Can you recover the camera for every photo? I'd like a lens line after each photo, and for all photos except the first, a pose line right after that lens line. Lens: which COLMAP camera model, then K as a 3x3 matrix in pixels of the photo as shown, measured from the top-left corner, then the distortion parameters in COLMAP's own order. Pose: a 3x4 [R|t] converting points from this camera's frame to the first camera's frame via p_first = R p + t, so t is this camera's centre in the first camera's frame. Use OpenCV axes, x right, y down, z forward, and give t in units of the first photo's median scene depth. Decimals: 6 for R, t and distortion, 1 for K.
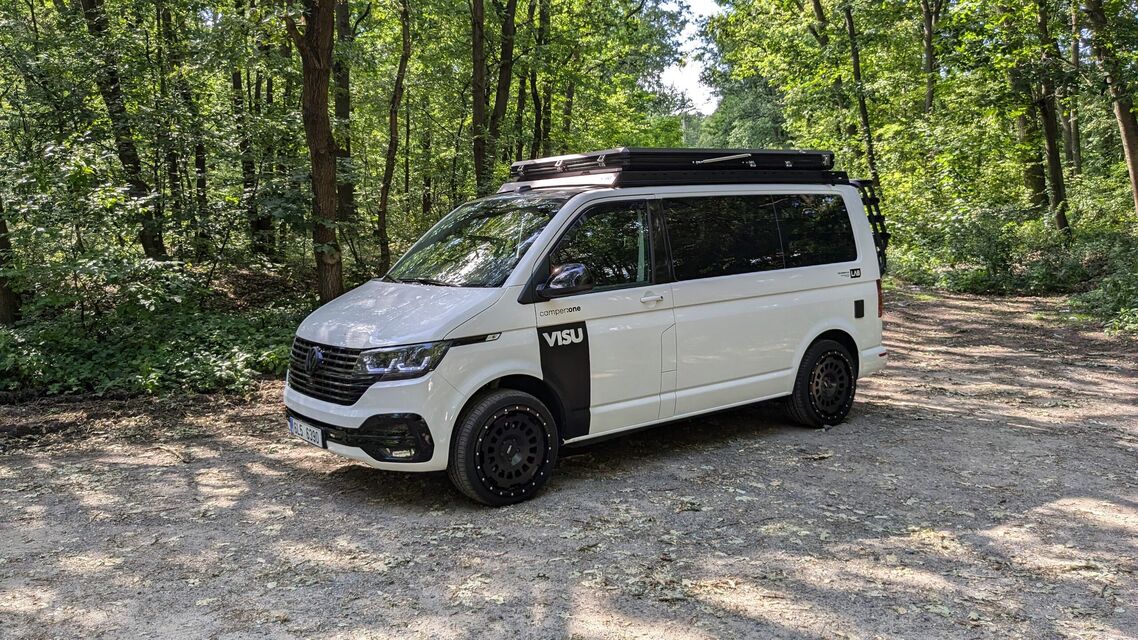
lens RADIAL K [[906.5, 0, 569.0], [0, 906.5, 320.0], [0, 0, 1]] dist [0.011177, -0.043594]
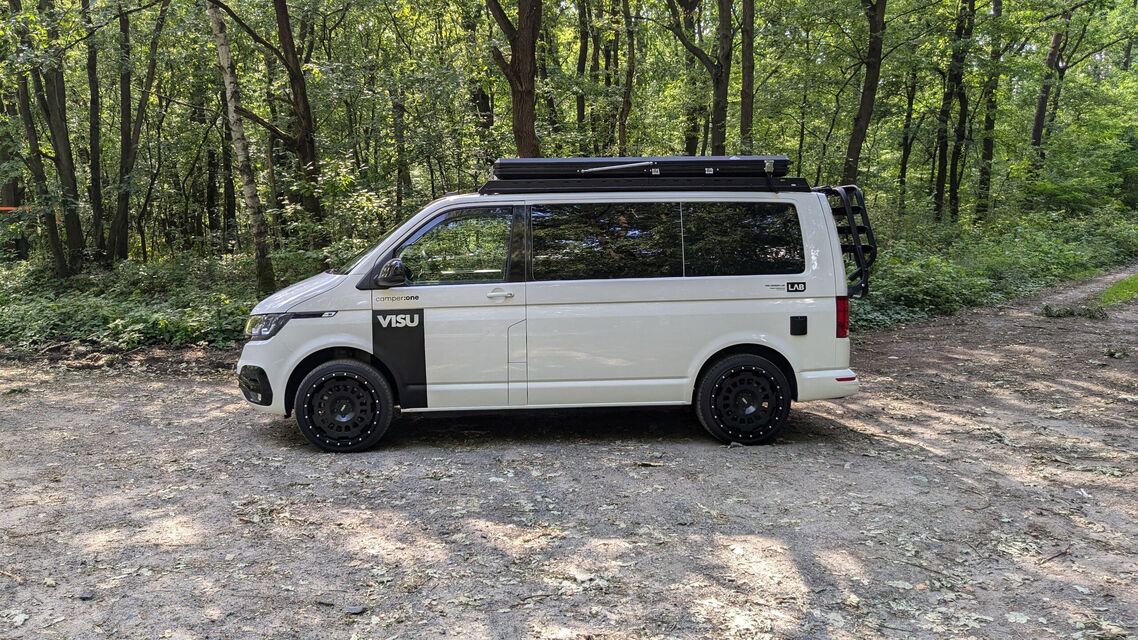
lens RADIAL K [[906.5, 0, 569.0], [0, 906.5, 320.0], [0, 0, 1]] dist [0.011177, -0.043594]
pose [[0.845372, 0.074117, -0.529011, 0.804983], [-0.079540, 0.996753, 0.012542, -0.014322], [0.528223, 0.031475, 0.848522, 0.114161]]
